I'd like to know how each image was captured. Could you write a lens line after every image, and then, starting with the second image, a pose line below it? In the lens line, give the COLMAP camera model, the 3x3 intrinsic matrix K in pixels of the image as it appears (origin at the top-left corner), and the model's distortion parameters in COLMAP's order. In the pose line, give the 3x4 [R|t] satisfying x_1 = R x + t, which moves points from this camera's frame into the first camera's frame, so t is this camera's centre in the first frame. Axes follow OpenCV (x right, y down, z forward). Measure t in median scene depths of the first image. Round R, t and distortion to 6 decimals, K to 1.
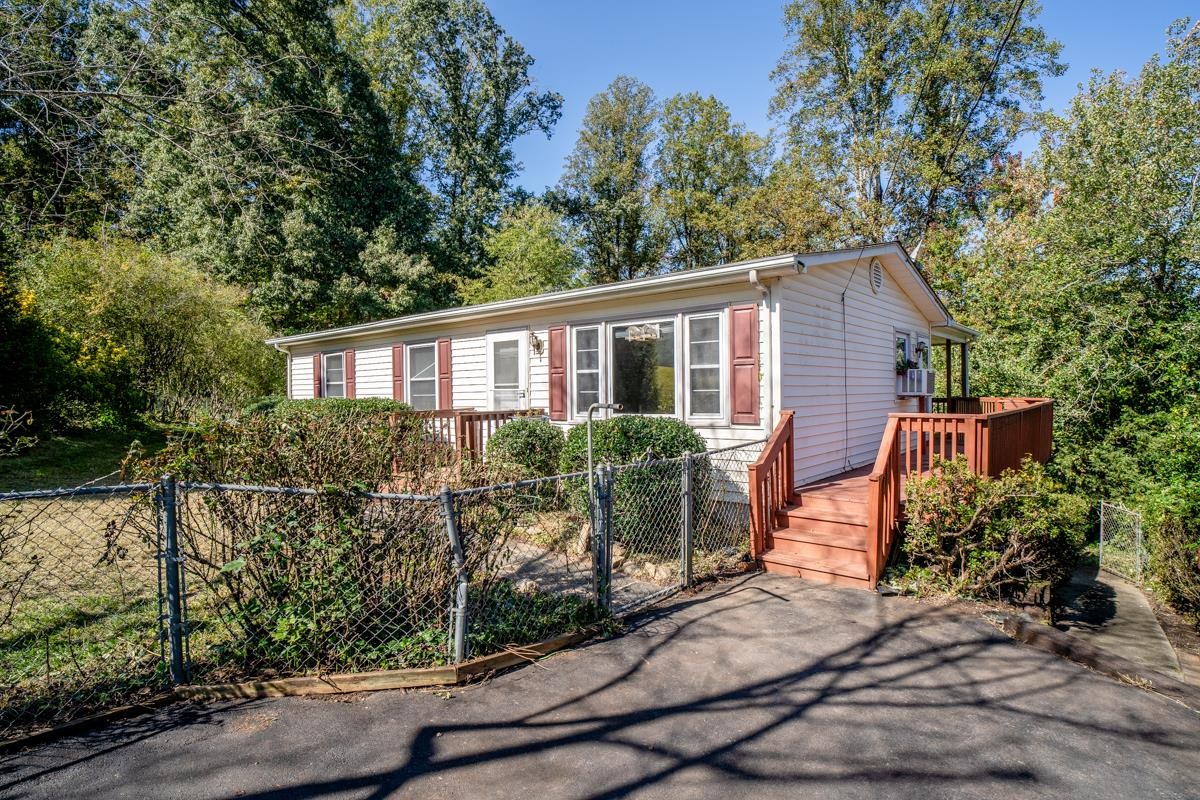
lens RADIAL K [[629.8, 0, 600.2], [0, 629.8, 402.6], [0, 0, 1]] dist [-0.022355, 0.002030]
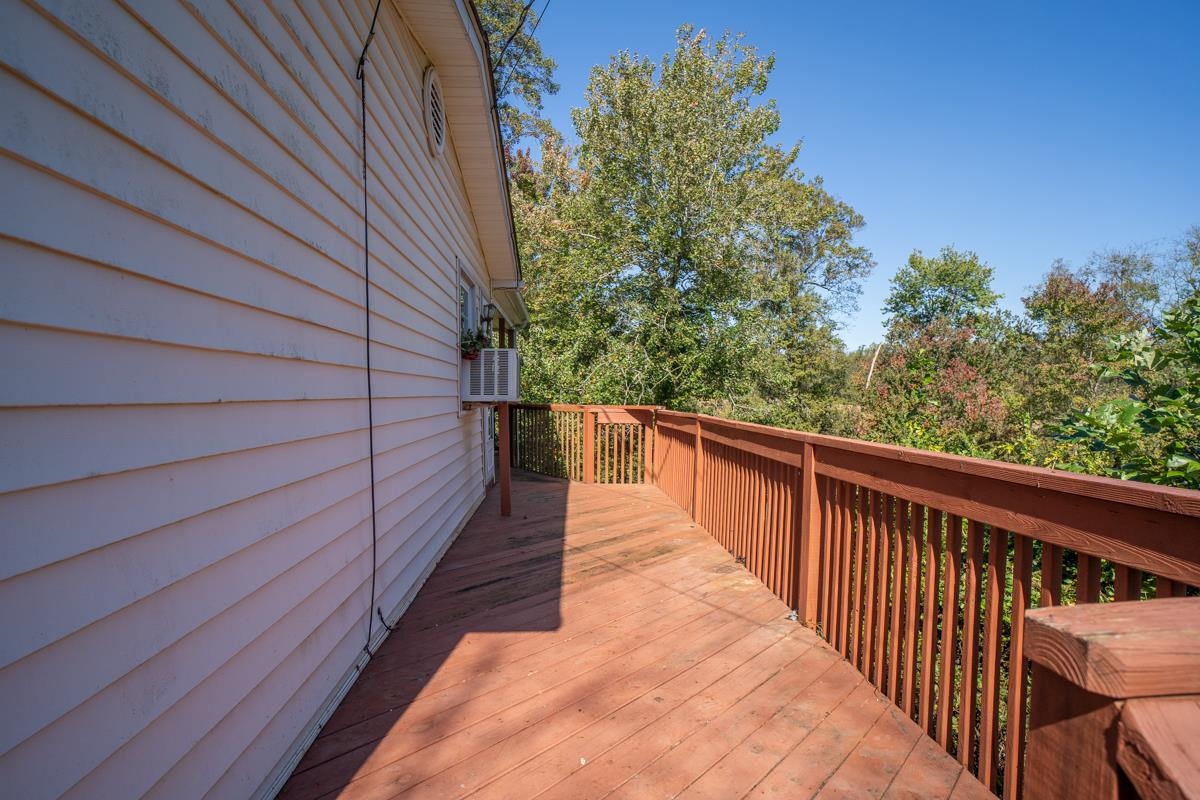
lens RADIAL K [[629.8, 0, 601.9], [0, 629.8, 402.1], [0, 0, 1]] dist [-0.022355, 0.002030]
pose [[0.719046, 0.001092, 0.694961, 0.222508], [0.007538, 0.999928, -0.009370, -0.005866], [-0.694921, 0.011976, 0.718986, 0.593414]]
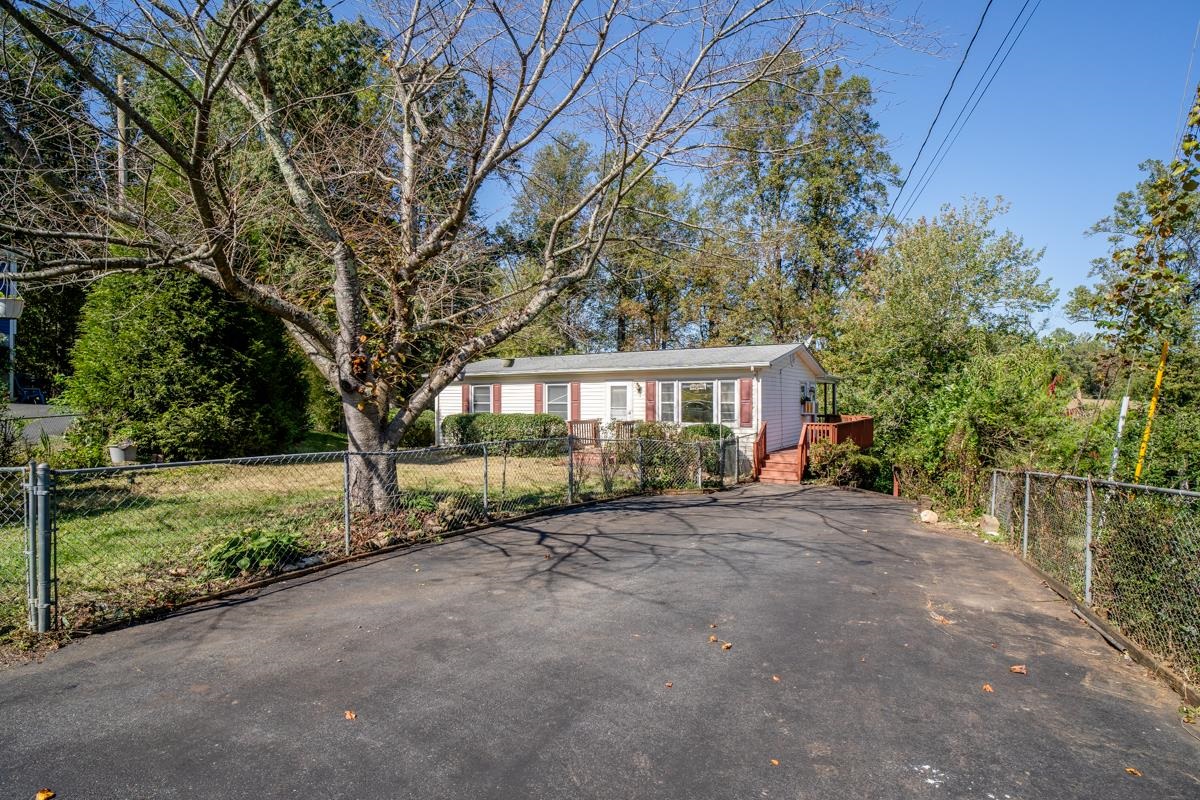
lens RADIAL K [[629.8, 0, 602.0], [0, 629.8, 399.1], [0, 0, 1]] dist [-0.022355, 0.002030]
pose [[0.986760, 0.011563, 0.161774, -0.499018], [-0.008137, 0.999729, -0.021827, -0.011246], [-0.161982, 0.020222, 0.986586, -0.916042]]
